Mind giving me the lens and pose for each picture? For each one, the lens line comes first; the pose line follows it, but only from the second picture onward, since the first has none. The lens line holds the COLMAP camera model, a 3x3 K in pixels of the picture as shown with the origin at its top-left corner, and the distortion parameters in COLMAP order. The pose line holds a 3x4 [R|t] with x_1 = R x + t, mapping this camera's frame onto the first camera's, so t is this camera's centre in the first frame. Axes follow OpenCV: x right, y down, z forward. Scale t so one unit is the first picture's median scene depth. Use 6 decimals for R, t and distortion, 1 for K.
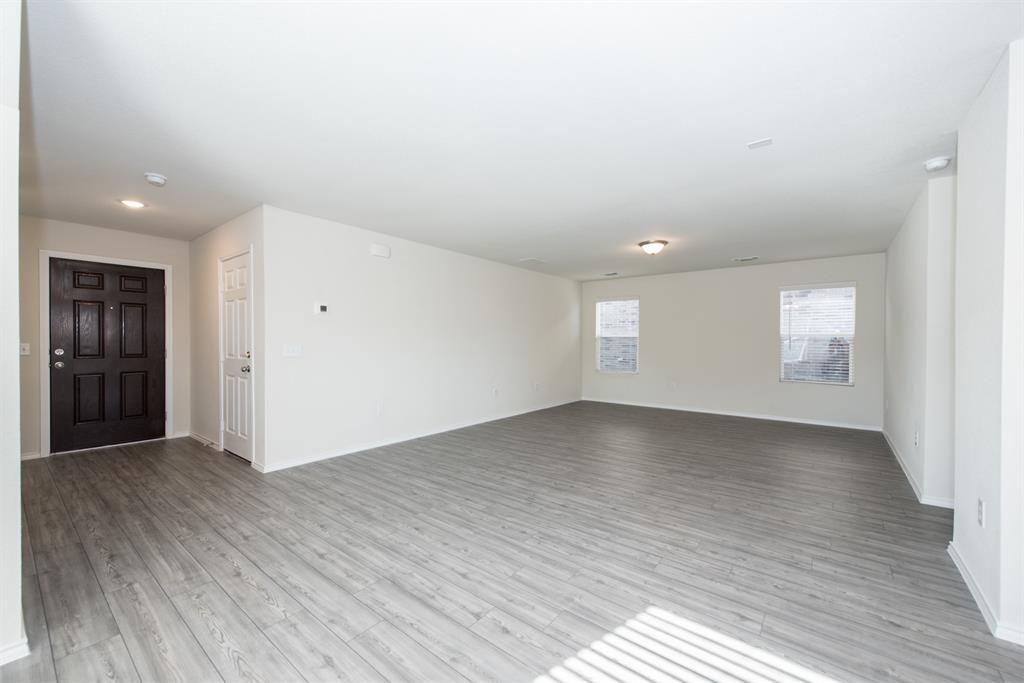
lens RADIAL K [[403.5, 0, 516.8], [0, 403.5, 343.5], [0, 0, 1]] dist [0.000868, -0.000014]
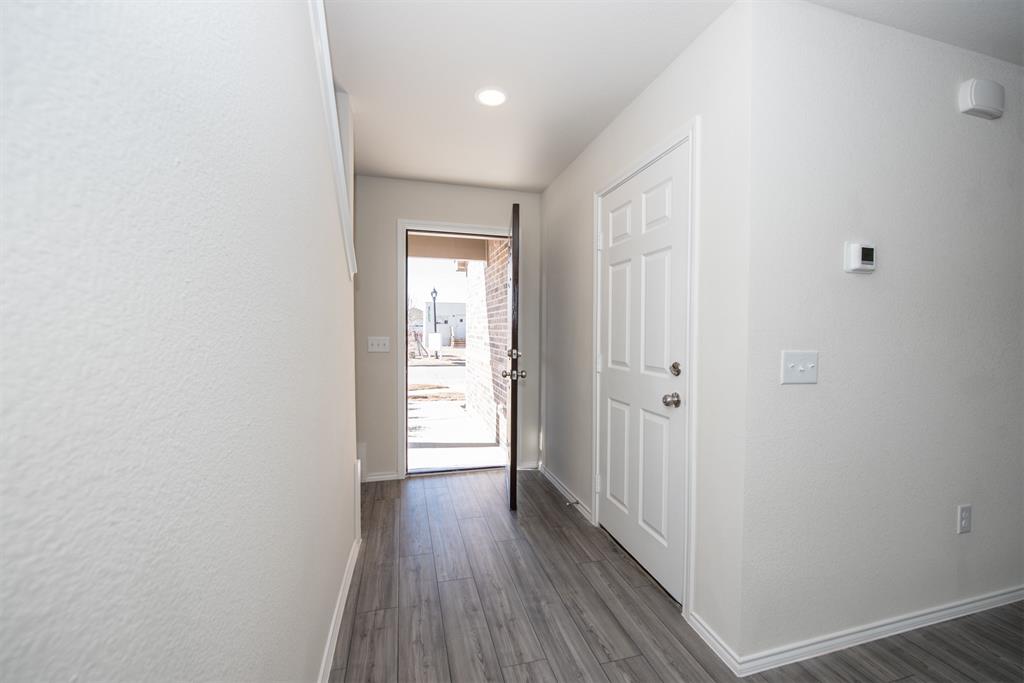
lens RADIAL K [[411.6, 0, 510.8], [0, 411.6, 338.3], [0, 0, 1]] dist [-0.002561, -0.000281]
pose [[0.791669, 0.013478, -0.610801, -0.905601], [-0.005712, 0.999876, 0.014660, -0.022205], [0.610923, -0.008117, 0.791648, 0.883538]]
